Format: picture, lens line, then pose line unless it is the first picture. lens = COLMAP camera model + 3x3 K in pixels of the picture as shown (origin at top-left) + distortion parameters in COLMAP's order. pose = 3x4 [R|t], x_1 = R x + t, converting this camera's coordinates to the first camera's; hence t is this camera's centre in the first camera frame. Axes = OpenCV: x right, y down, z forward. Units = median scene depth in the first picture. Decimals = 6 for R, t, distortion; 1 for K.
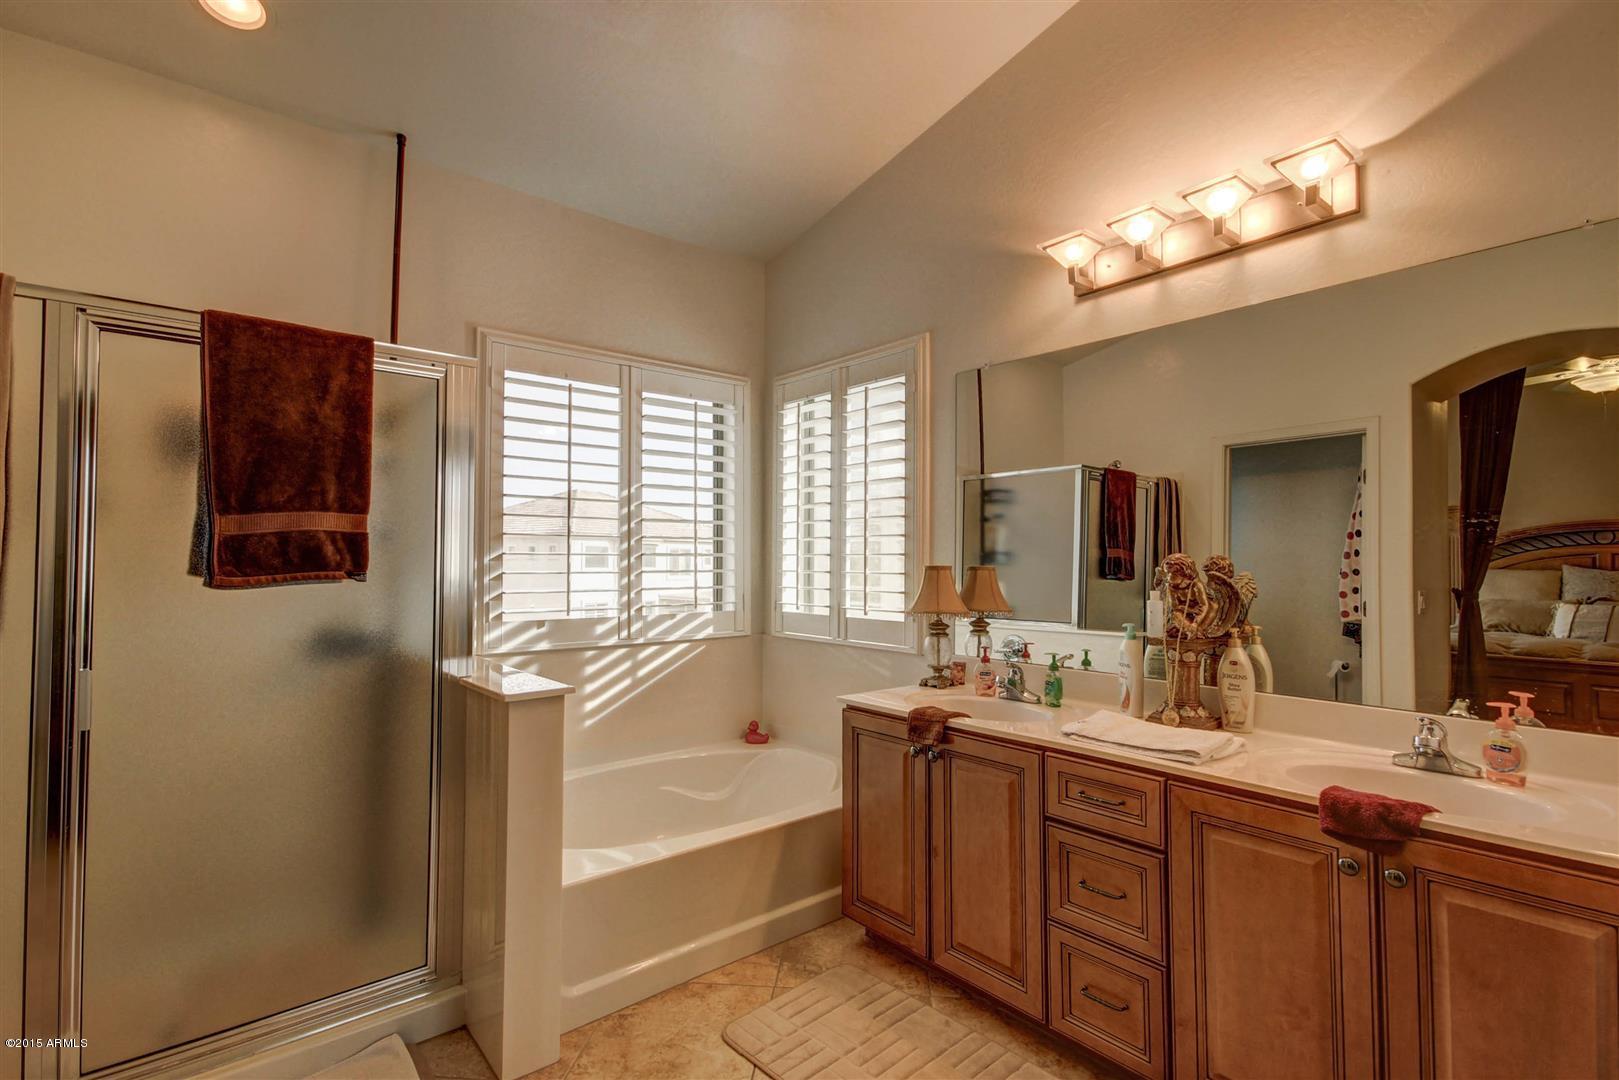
lens RADIAL K [[753.3, 0, 807.4], [0, 753.3, 541.7], [0, 0, 1]] dist [0.009833, 0.001904]
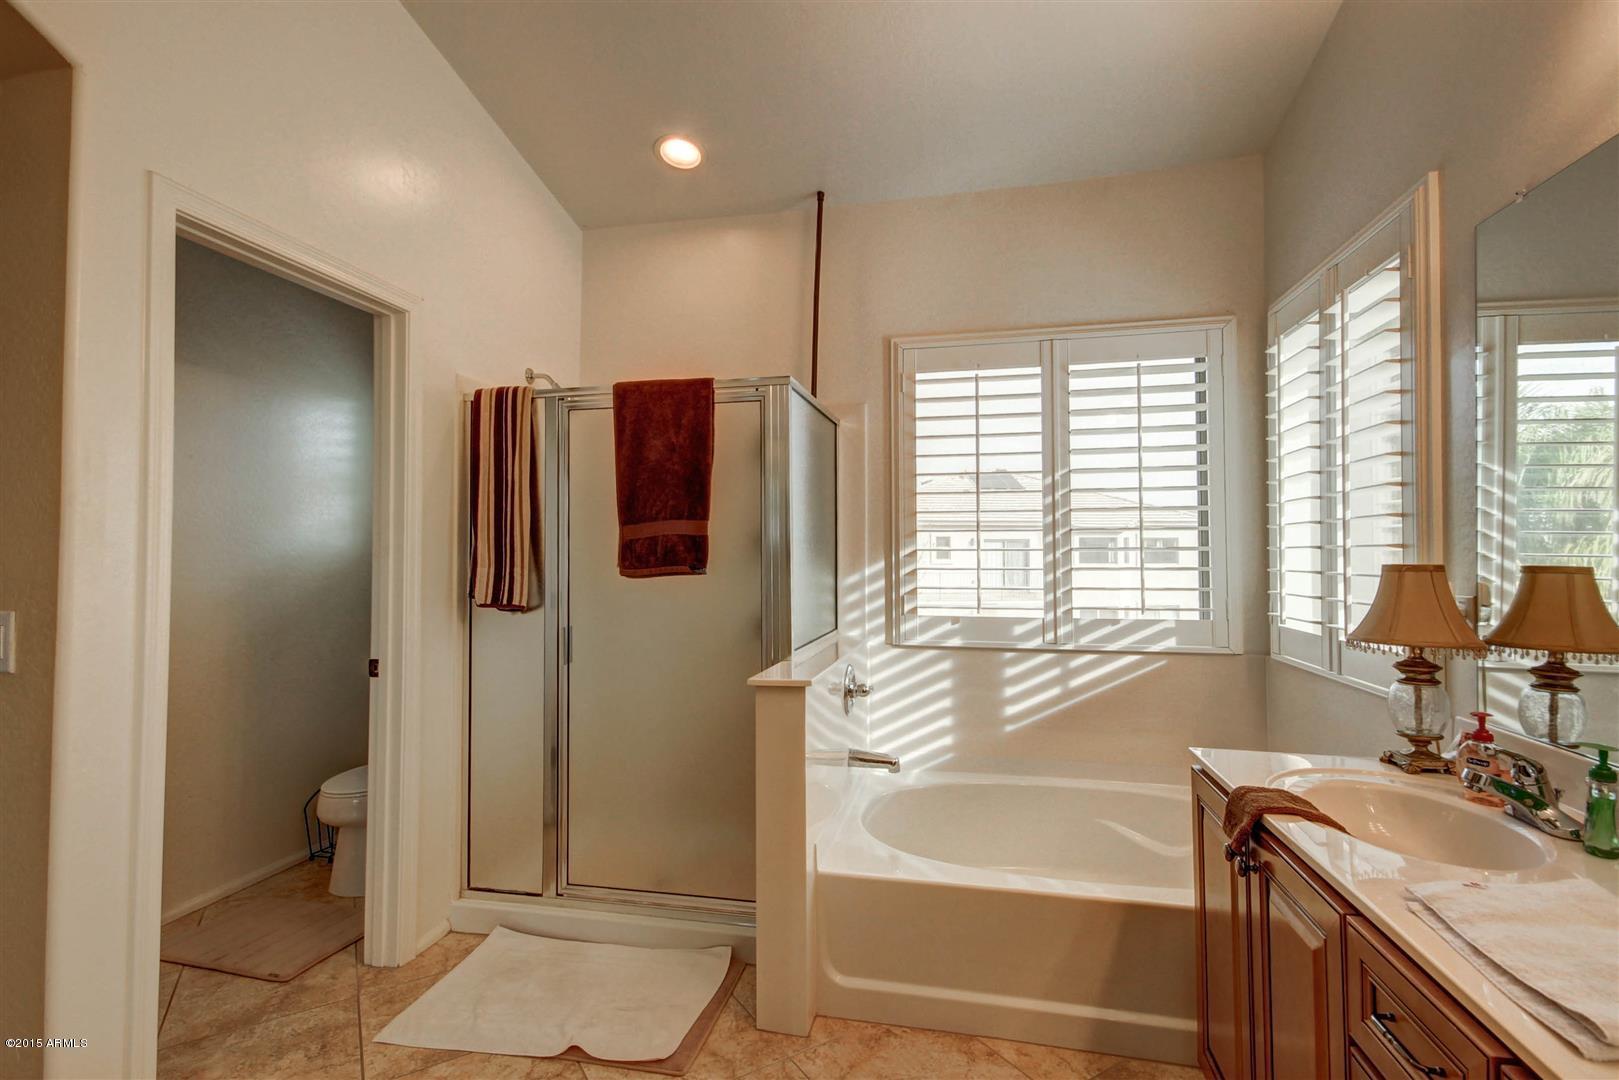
lens RADIAL K [[753.3, 0, 809.1], [0, 753.3, 539.4], [0, 0, 1]] dist [0.009833, 0.001904]
pose [[0.611038, -0.018620, -0.791383, 0.307697], [0.022012, 0.999736, -0.006526, 0.004792], [0.791296, -0.013432, 0.611286, 0.227122]]
